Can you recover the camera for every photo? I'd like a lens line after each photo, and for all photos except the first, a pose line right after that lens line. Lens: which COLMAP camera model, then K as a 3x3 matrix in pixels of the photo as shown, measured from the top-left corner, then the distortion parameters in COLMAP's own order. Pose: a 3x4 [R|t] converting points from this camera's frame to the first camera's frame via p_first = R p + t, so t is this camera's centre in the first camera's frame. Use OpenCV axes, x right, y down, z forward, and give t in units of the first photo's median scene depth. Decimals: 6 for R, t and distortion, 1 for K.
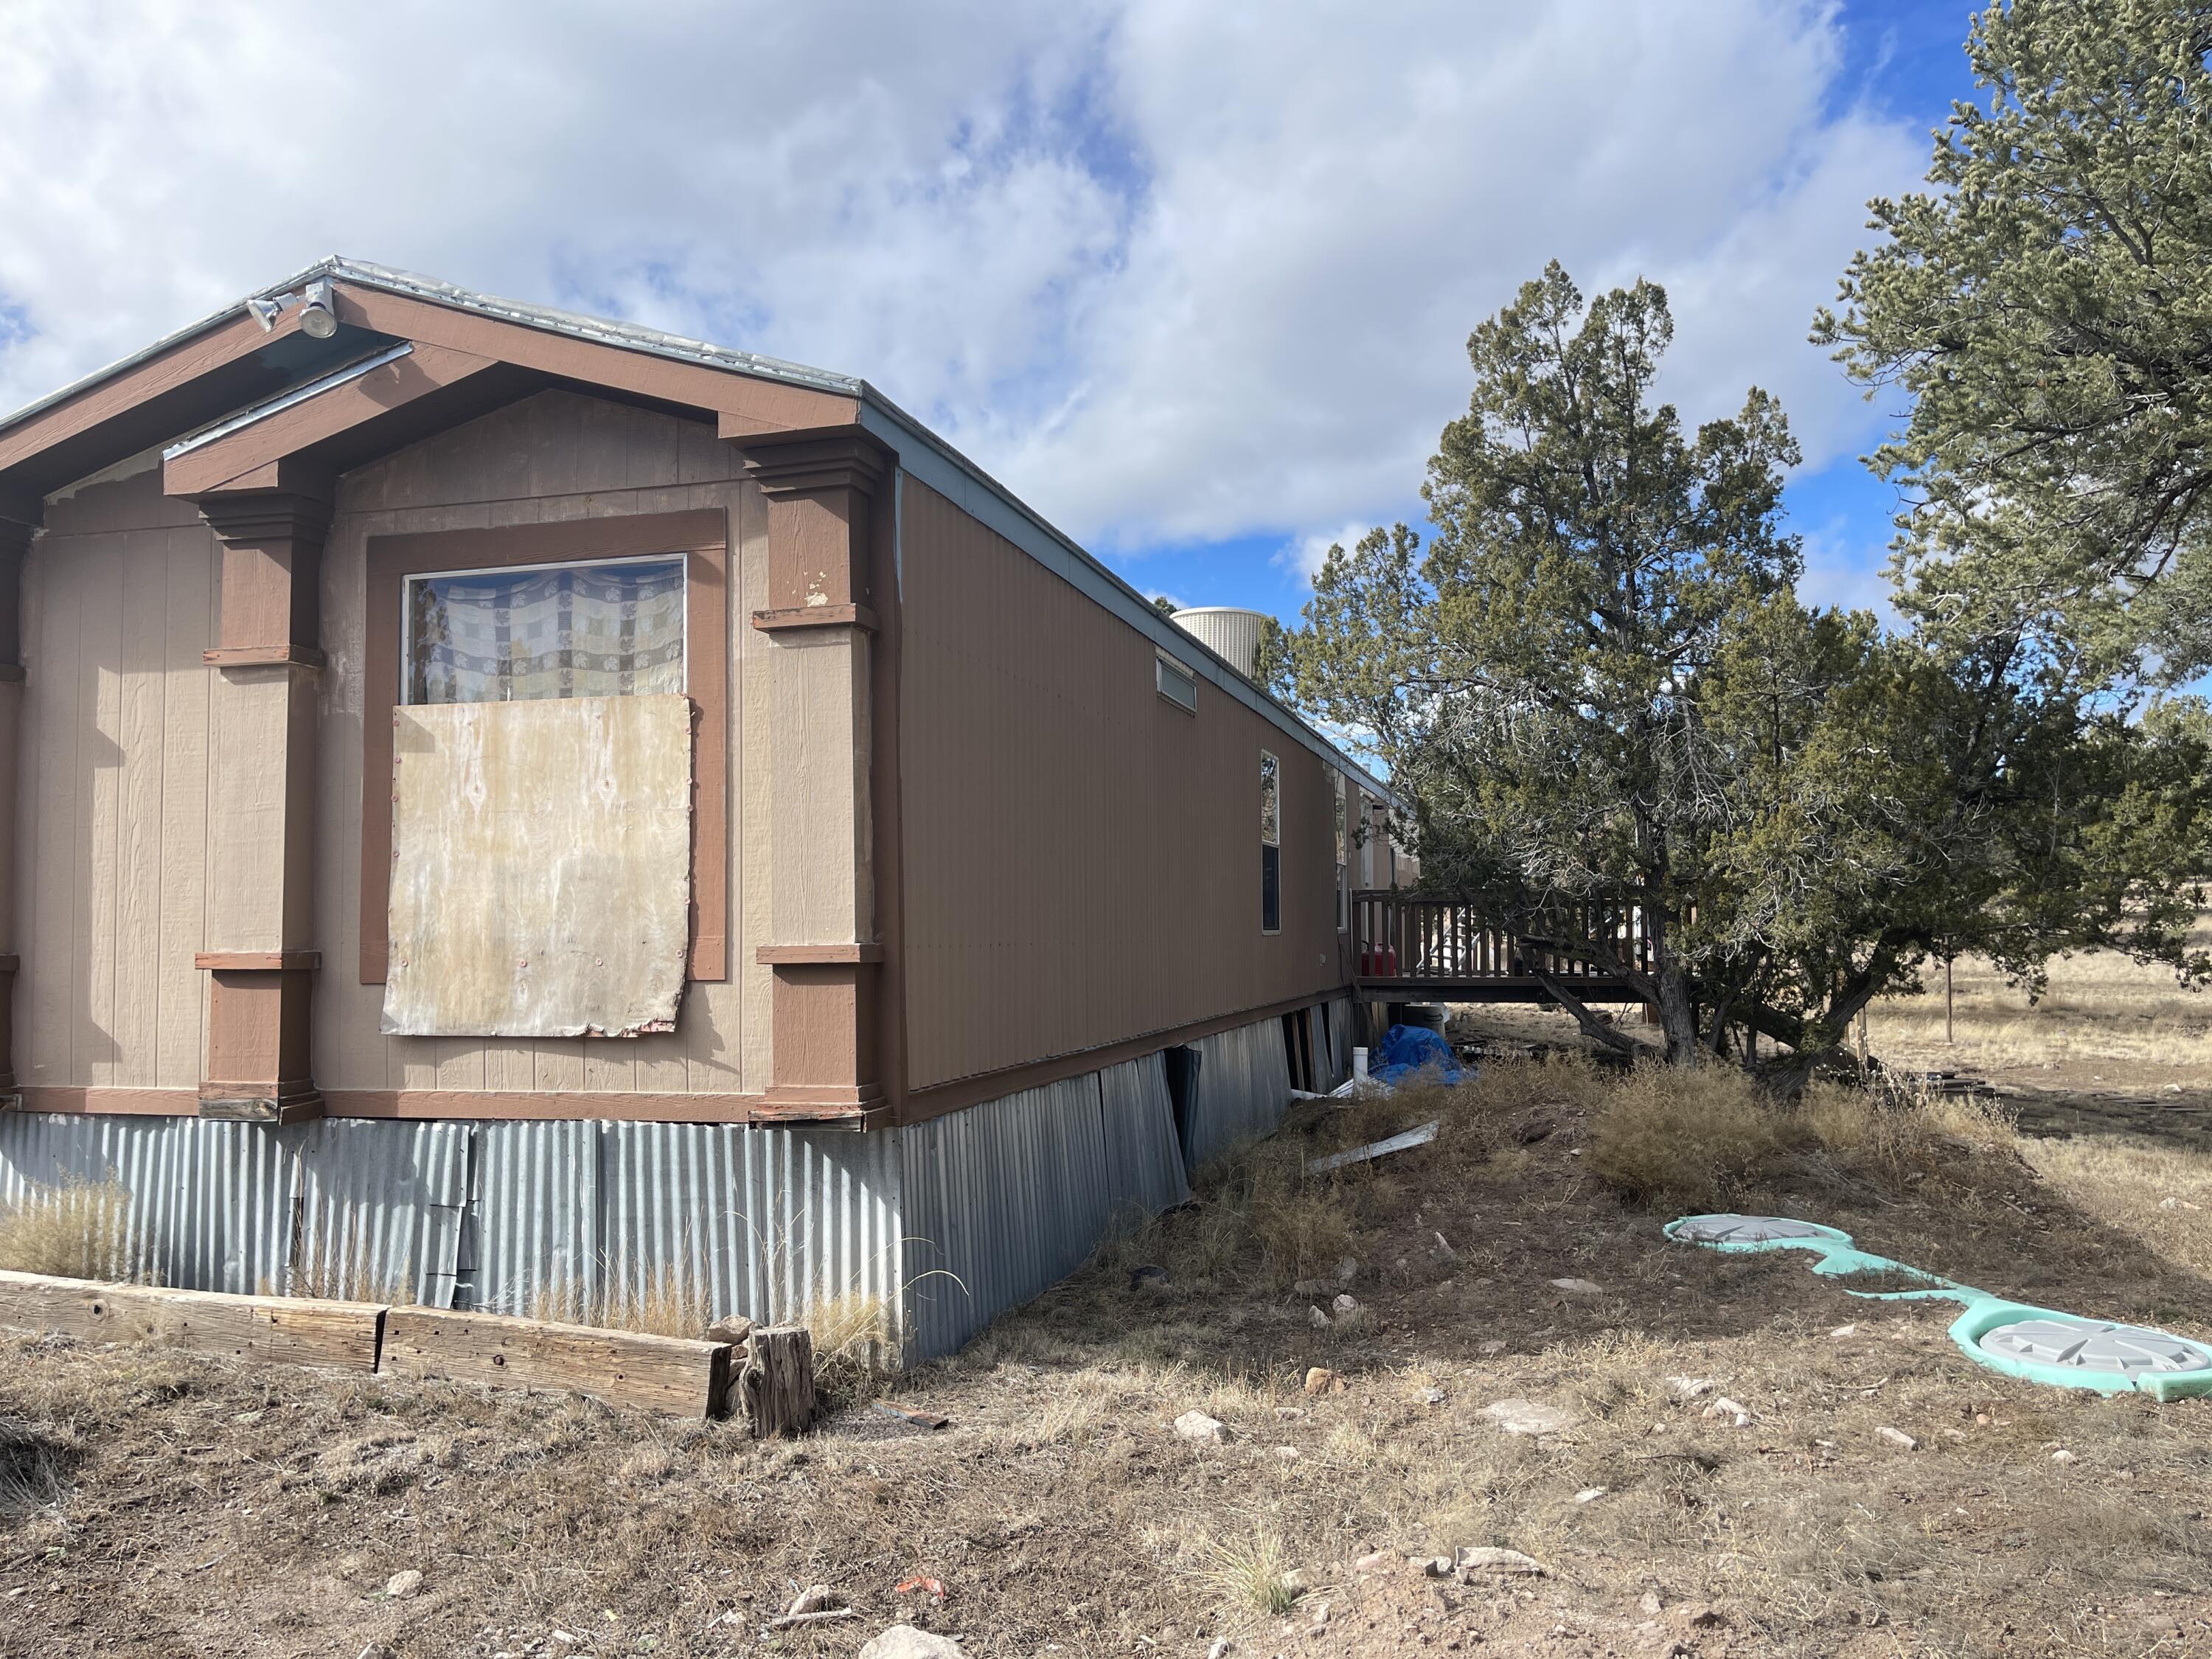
lens RADIAL K [[1672.1, 0, 1121.7], [0, 1672.1, 837.5], [0, 0, 1]] dist [0.074955, -0.093084]
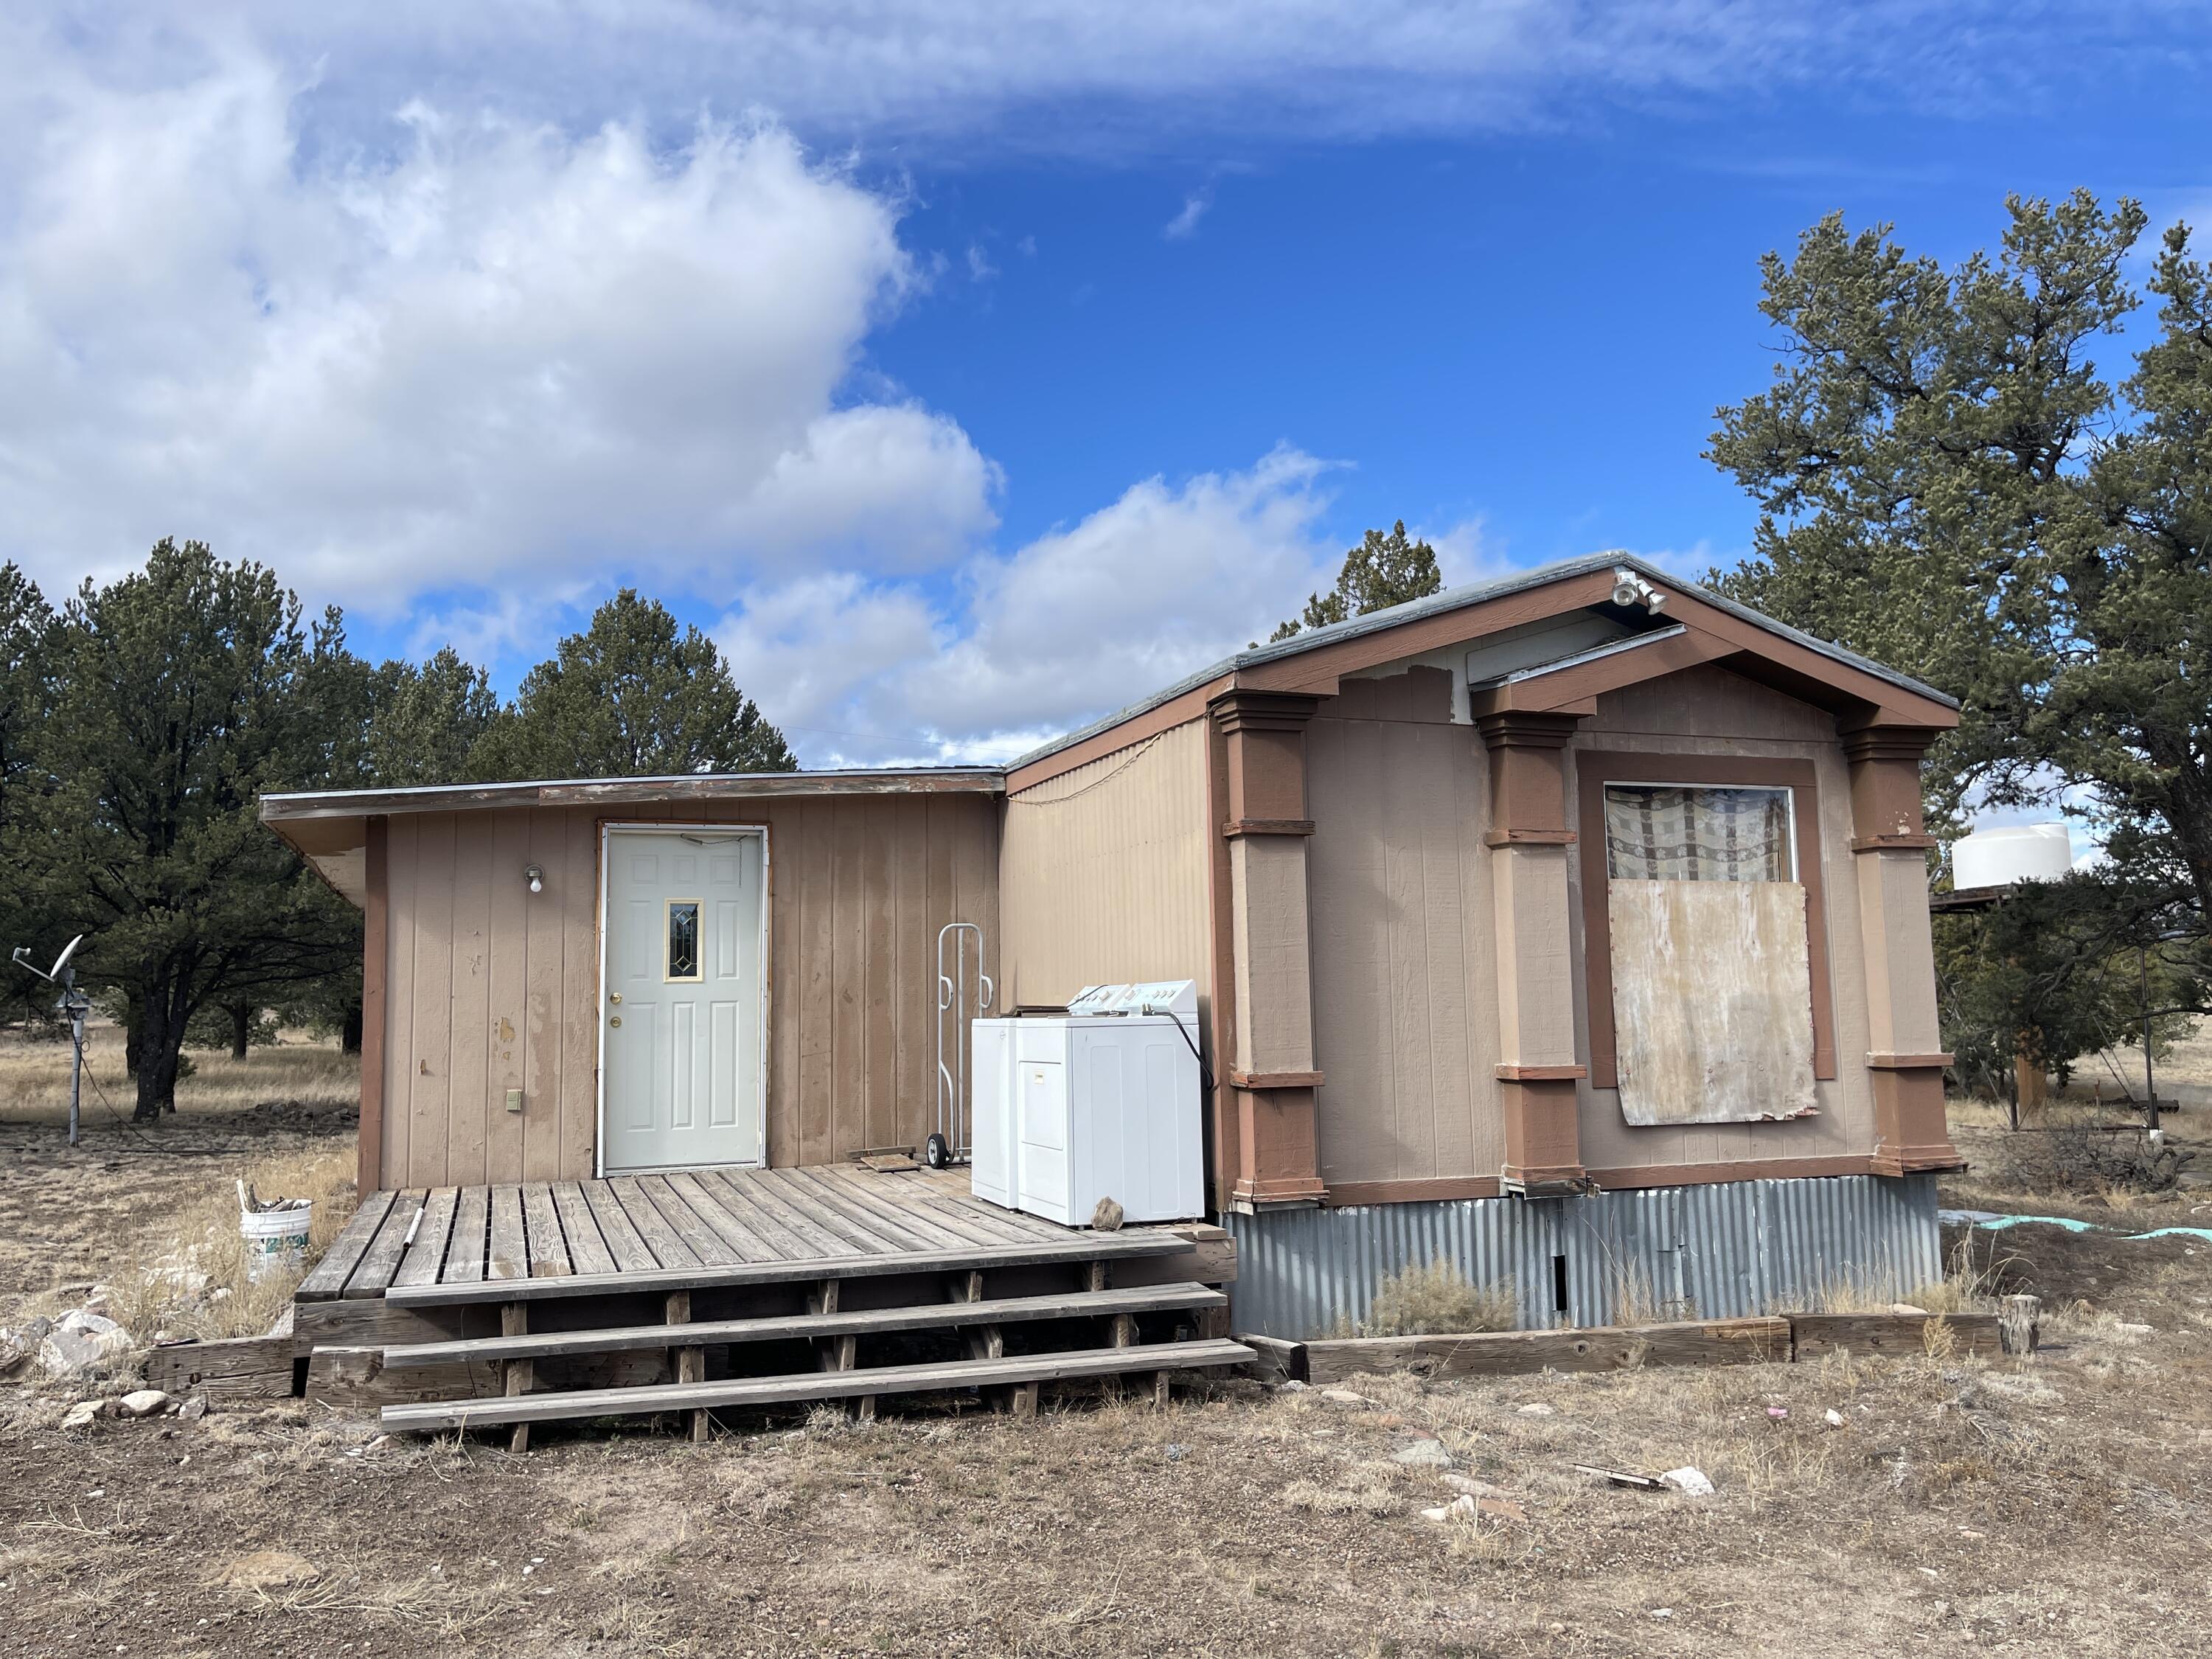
lens RADIAL K [[1672.1, 0, 1098.5], [0, 1672.1, 842.5], [0, 0, 1]] dist [0.074955, -0.093084]
pose [[0.815427, 0.052616, 0.576464, -1.565046], [-0.026413, 0.998205, -0.053747, -0.024832], [-0.578257, 0.028601, 0.815353, 0.145878]]
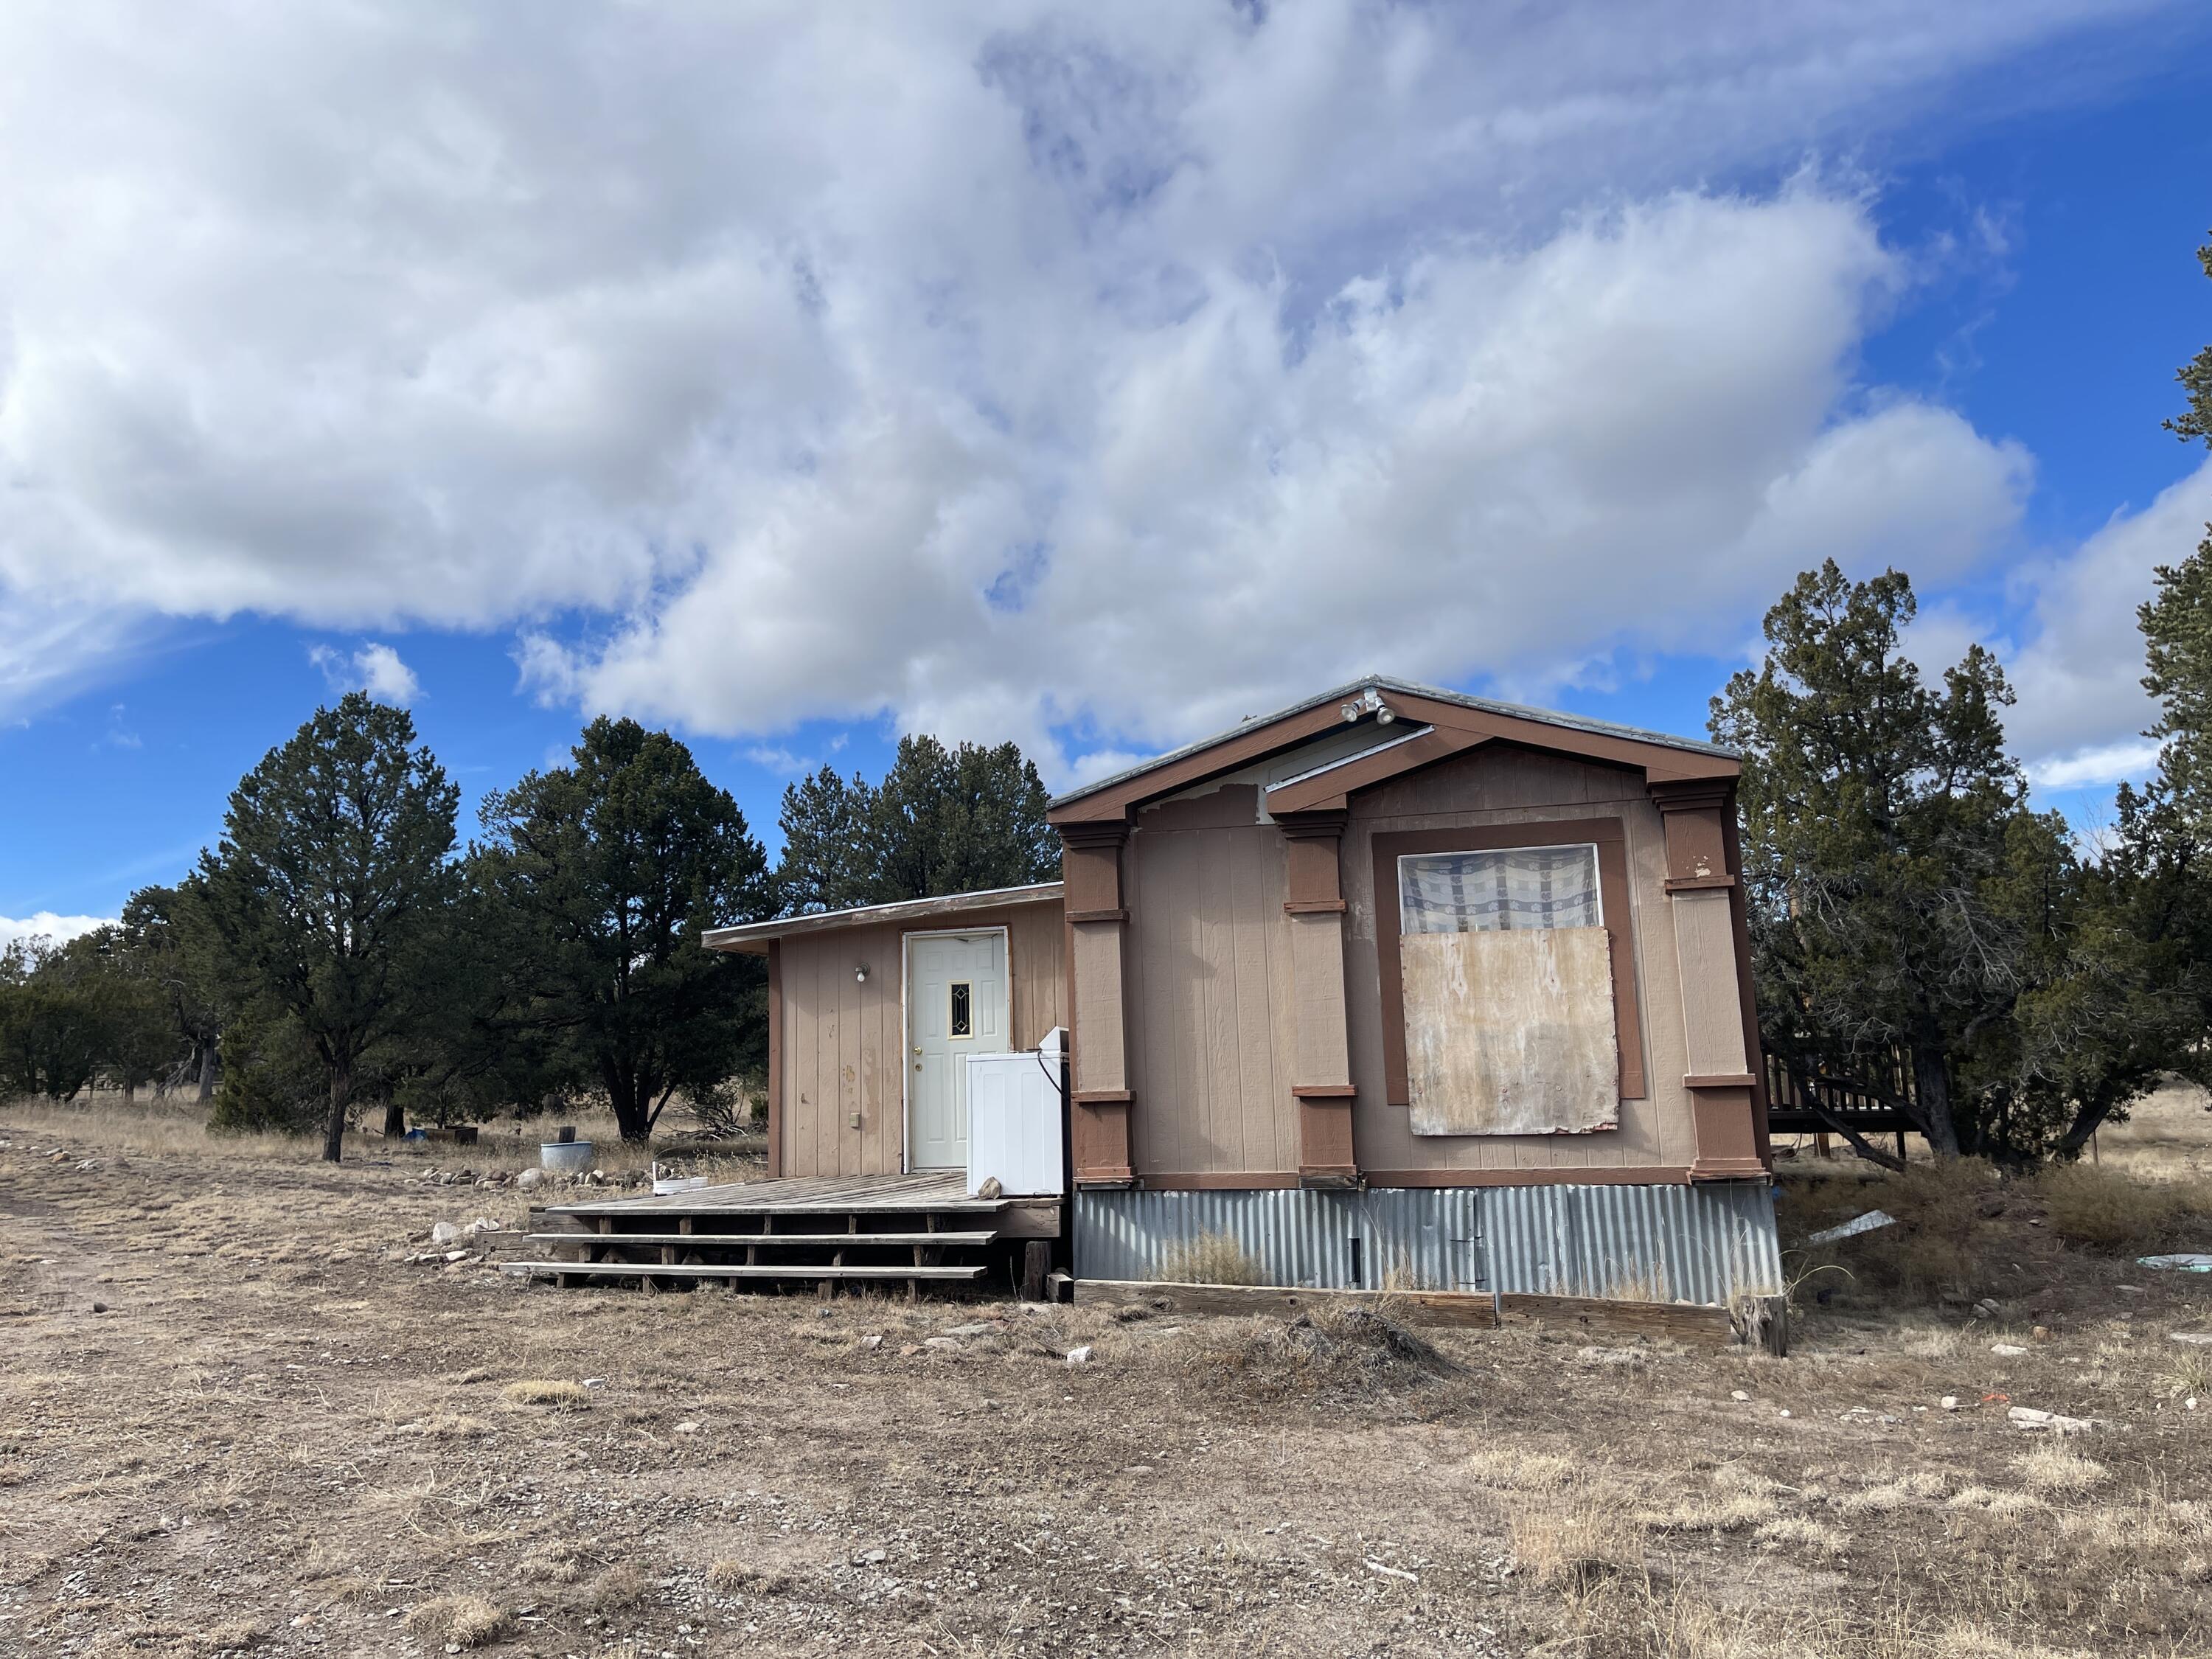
lens RADIAL K [[1672.1, 0, 1093.8], [0, 1672.1, 819.4], [0, 0, 1]] dist [0.074955, -0.093084]
pose [[0.999833, -0.016683, 0.007420, -0.757994], [0.017368, 0.994375, -0.104485, -0.024230], [-0.005635, 0.104597, 0.994499, -0.666058]]
